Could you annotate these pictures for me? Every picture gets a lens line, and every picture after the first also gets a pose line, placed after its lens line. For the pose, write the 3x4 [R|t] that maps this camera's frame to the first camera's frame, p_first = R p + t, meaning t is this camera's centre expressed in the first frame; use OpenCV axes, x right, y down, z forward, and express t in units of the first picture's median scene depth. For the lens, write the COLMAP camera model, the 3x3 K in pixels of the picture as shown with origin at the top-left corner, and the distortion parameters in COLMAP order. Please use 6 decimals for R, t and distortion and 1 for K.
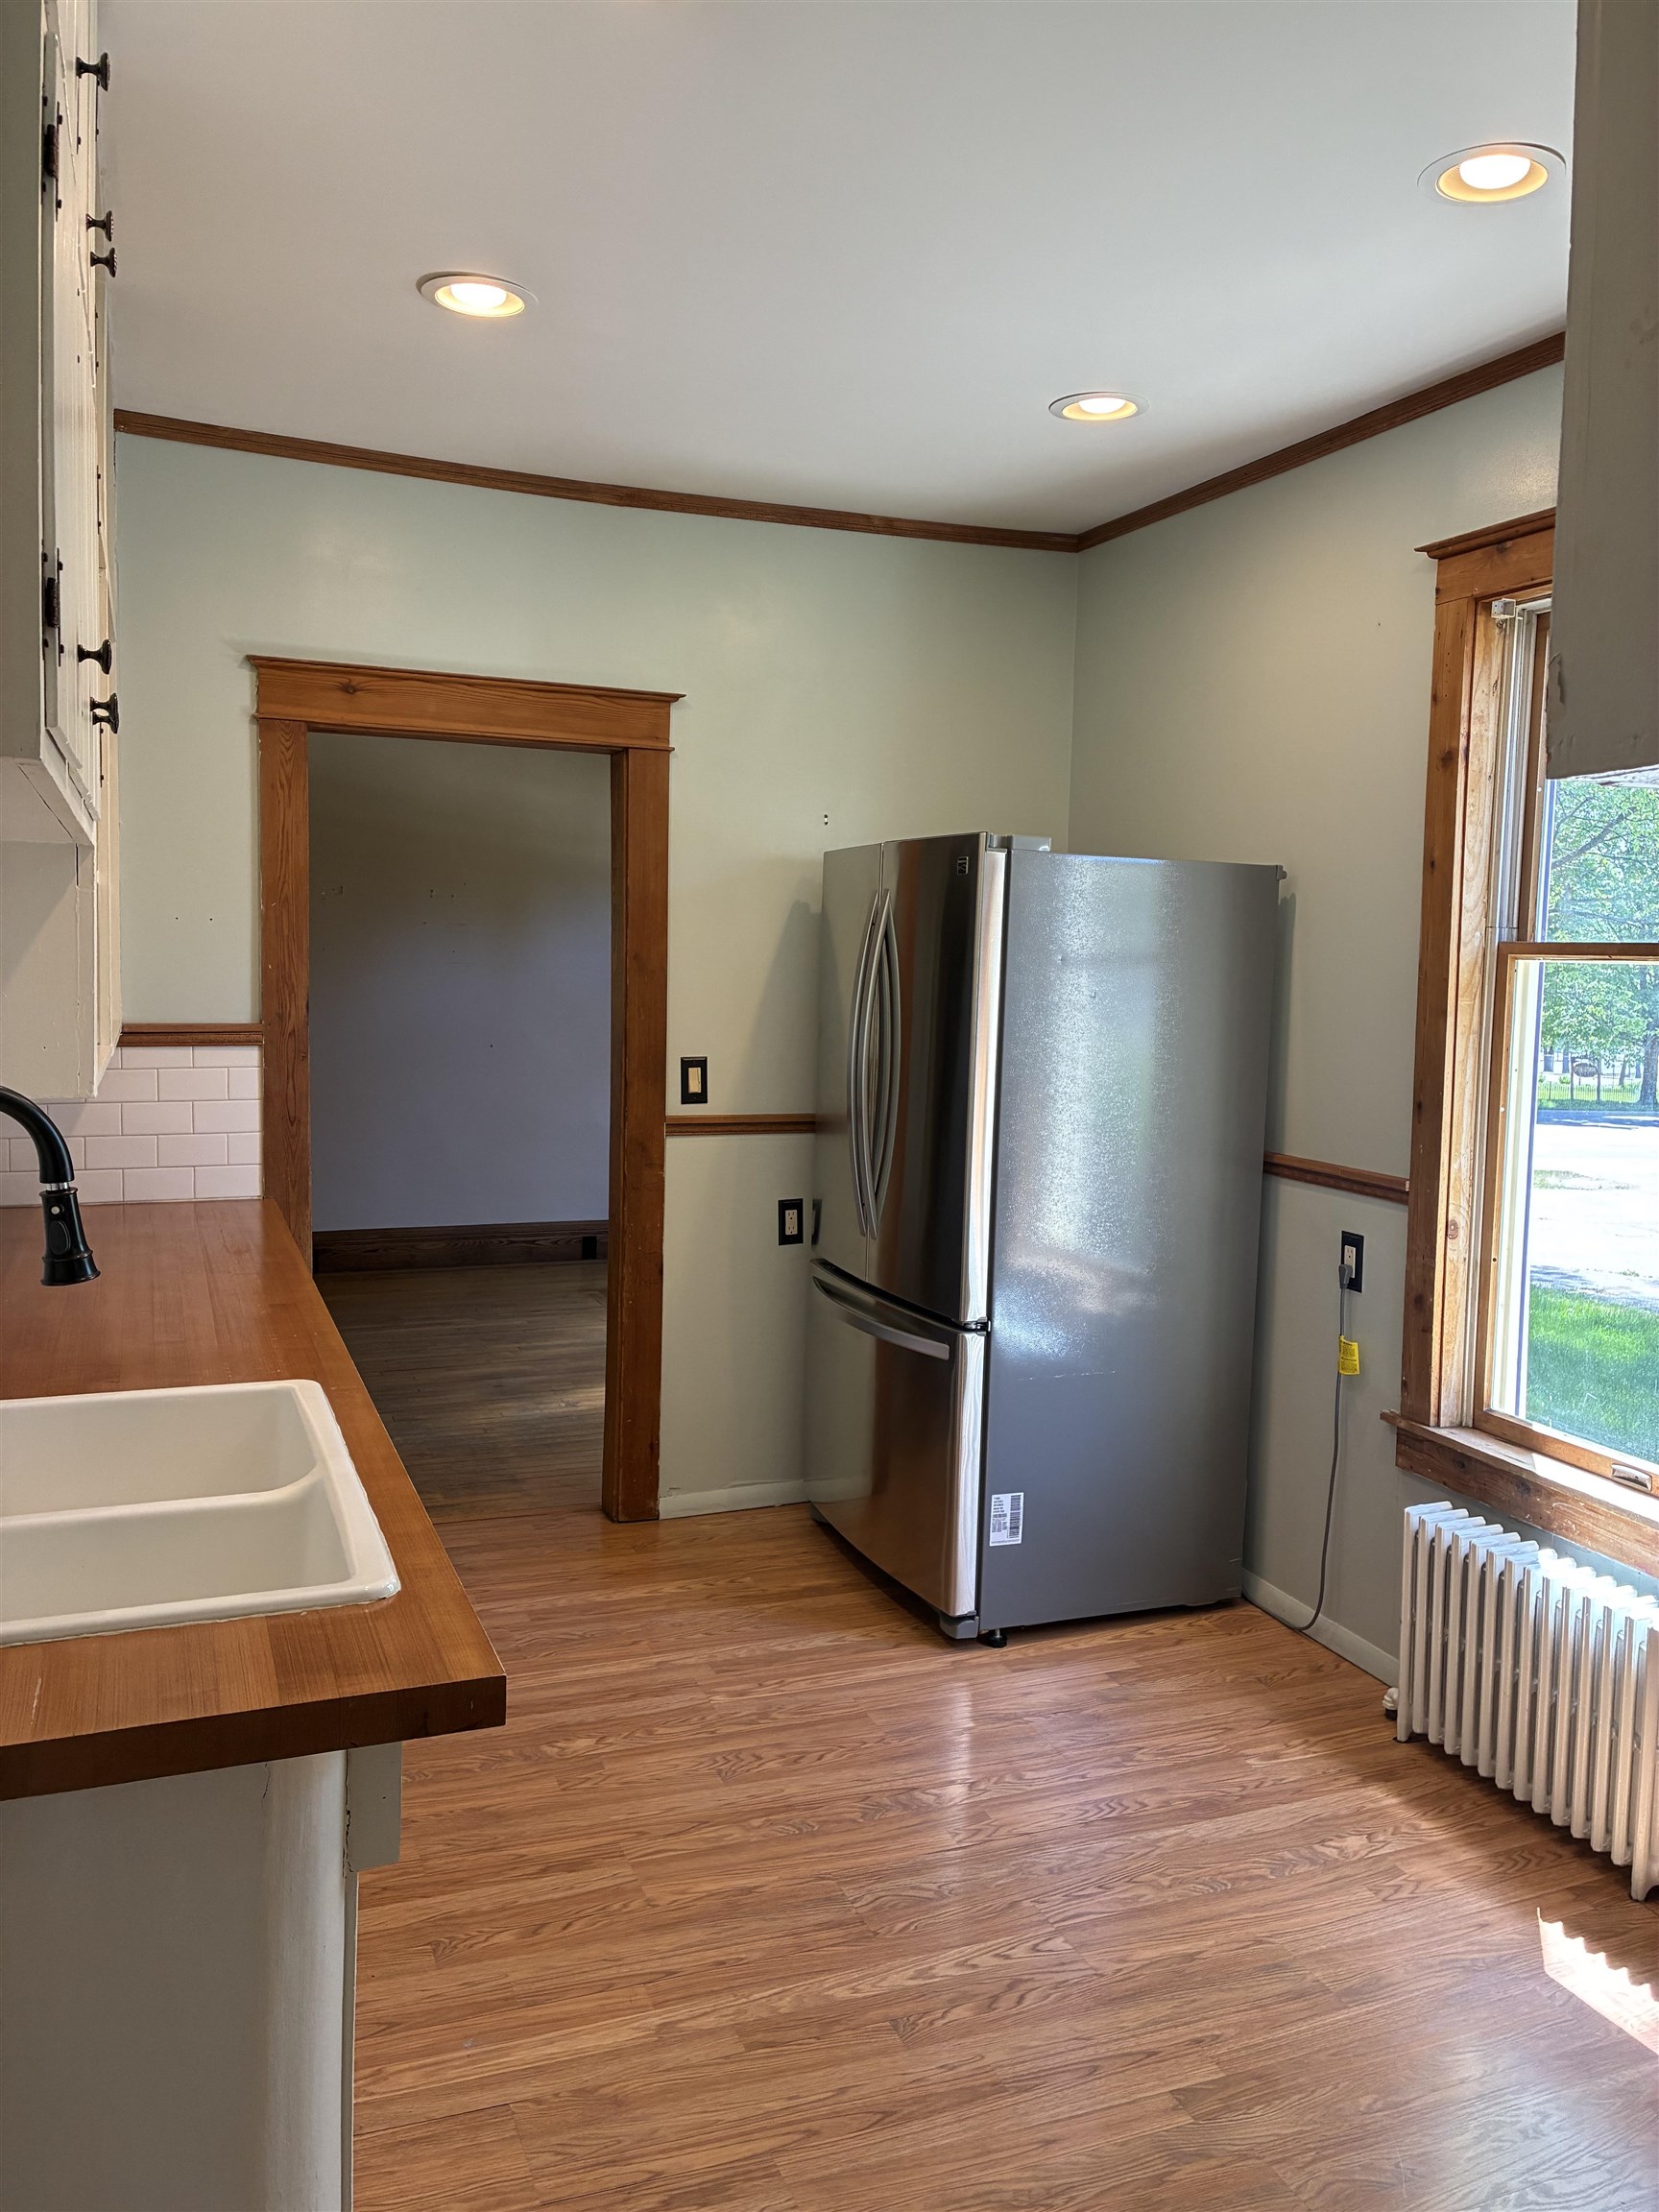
lens RADIAL K [[1709.4, 0, 828.9], [0, 1709.4, 1098.5], [0, 0, 1]] dist [-0.005668, -0.007449]
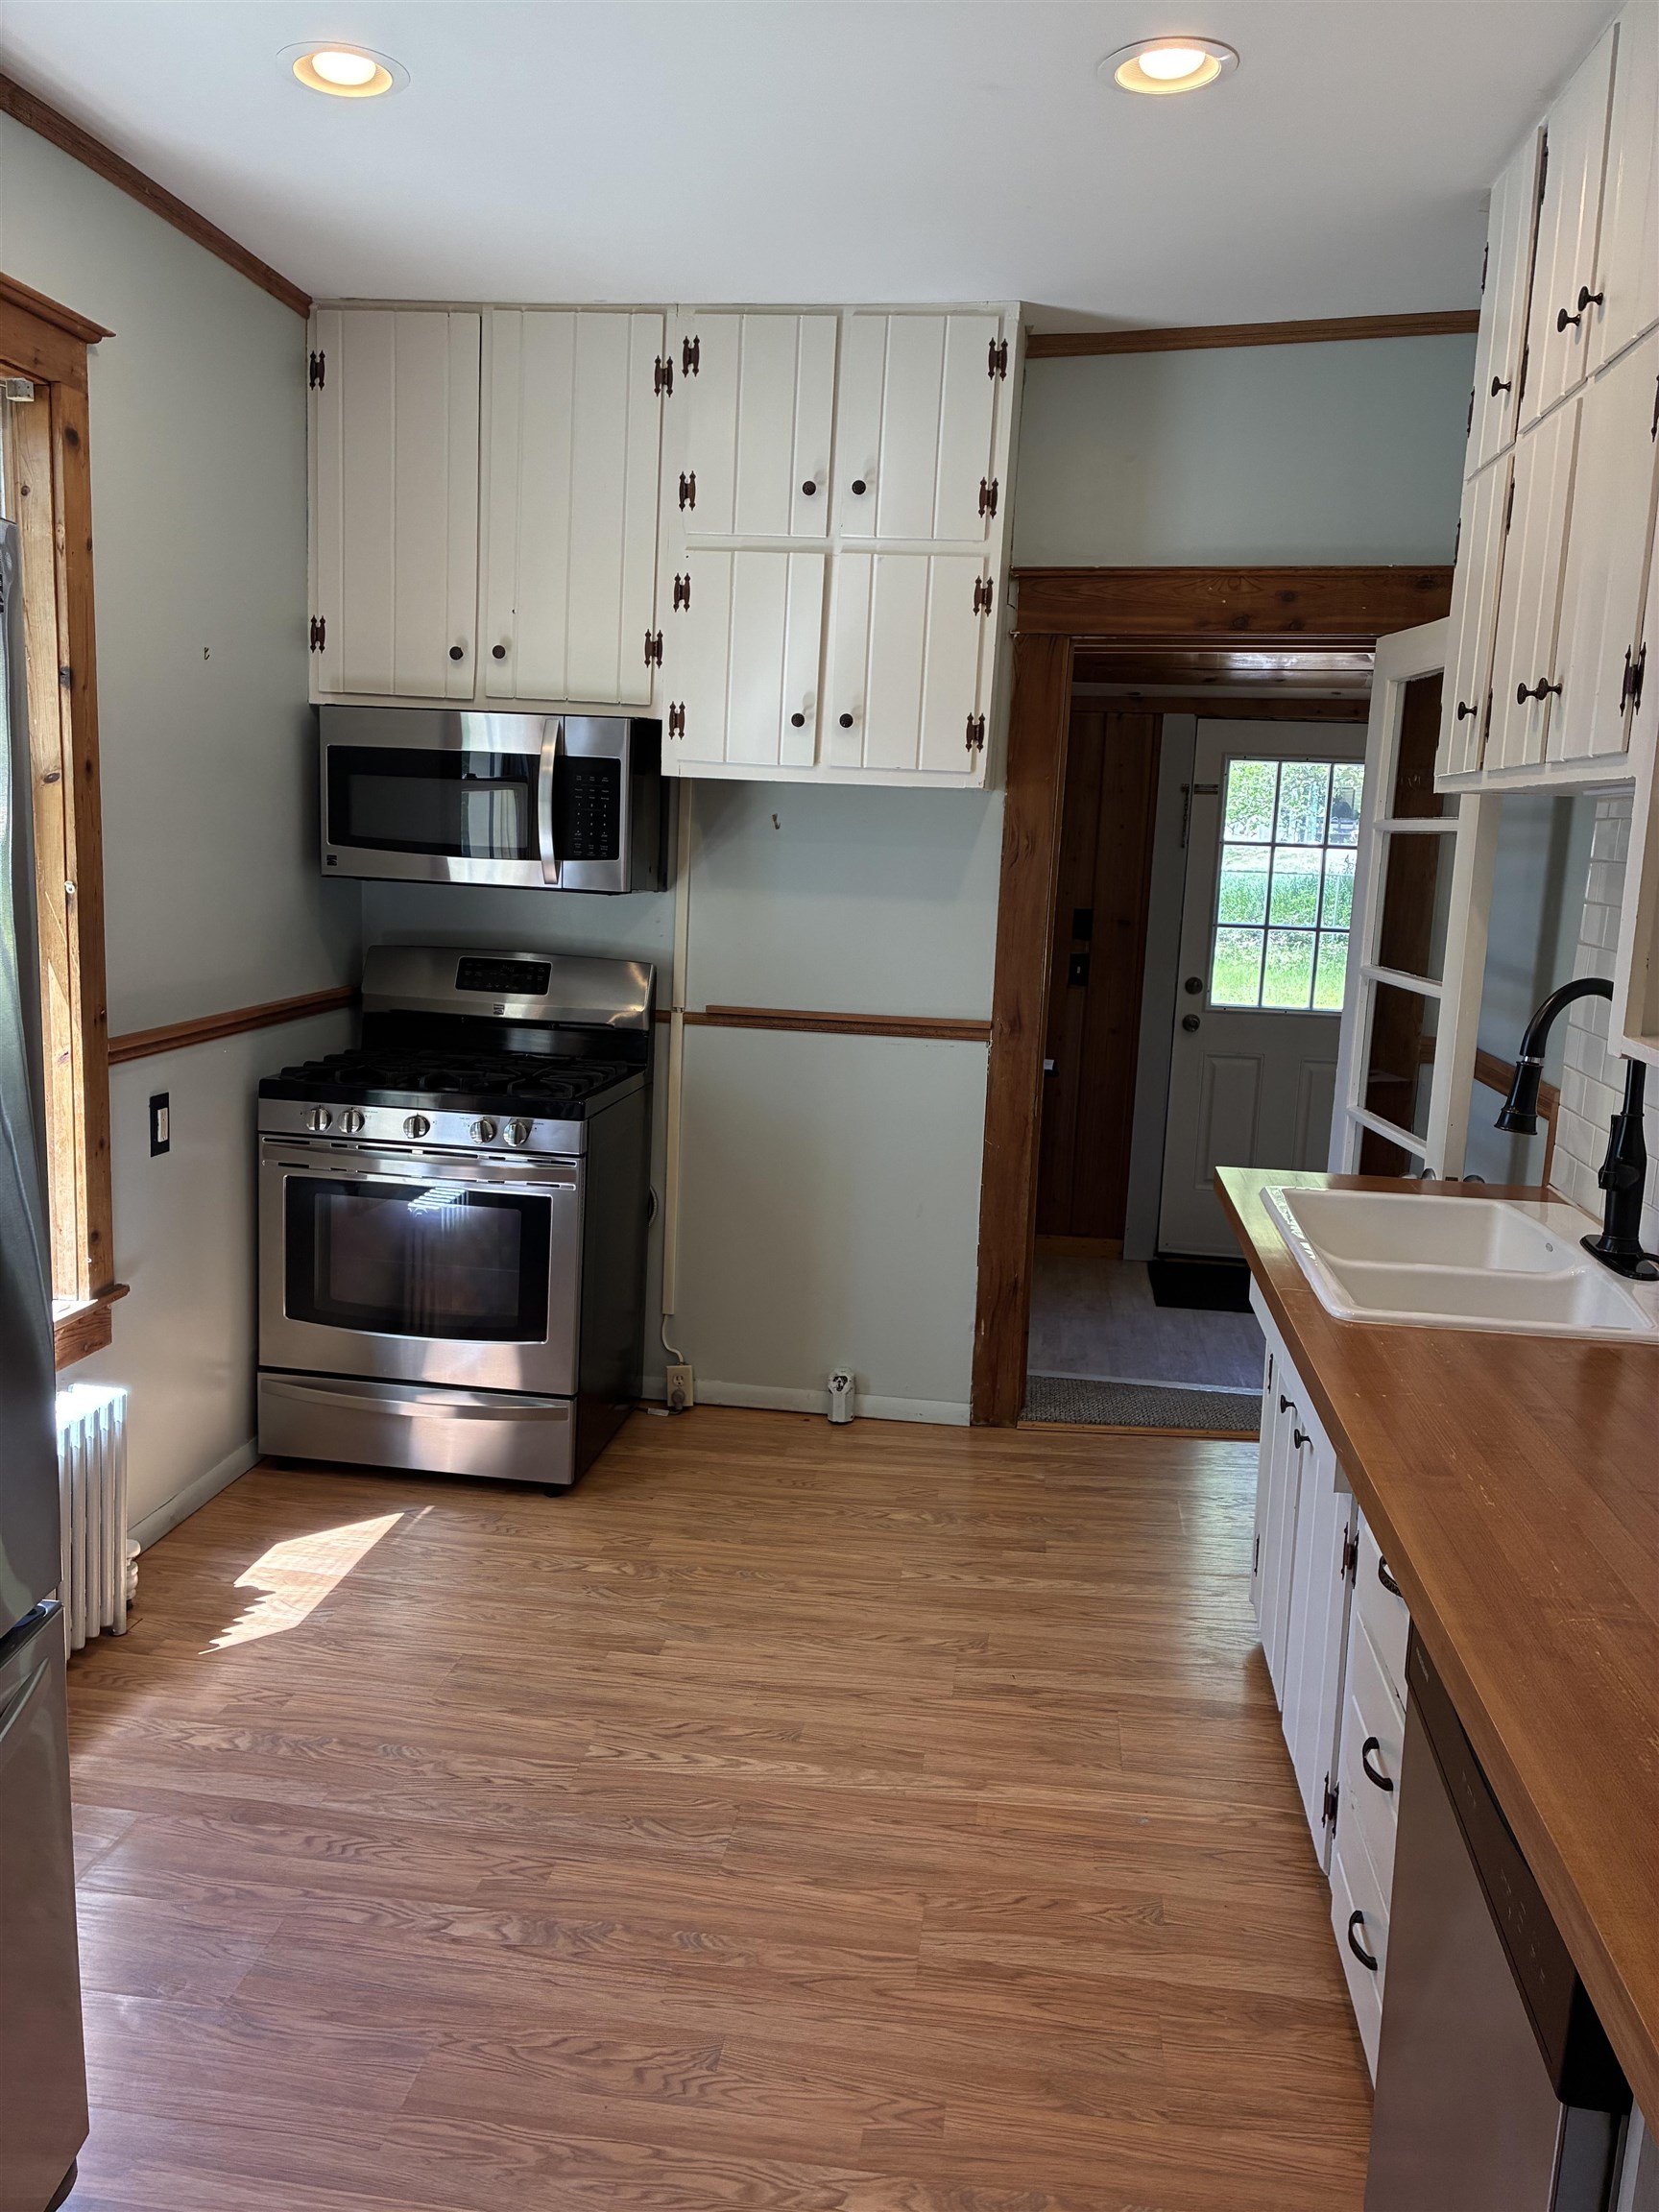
lens RADIAL K [[1709.4, 0, 829.6], [0, 1709.4, 1102.8], [0, 0, 1]] dist [-0.005668, -0.007449]
pose [[-0.877591, -0.137950, 0.459133, -0.434934], [-0.024873, 0.969518, 0.243756, -0.168796], [-0.478764, 0.202498, -0.854272, 1.775404]]
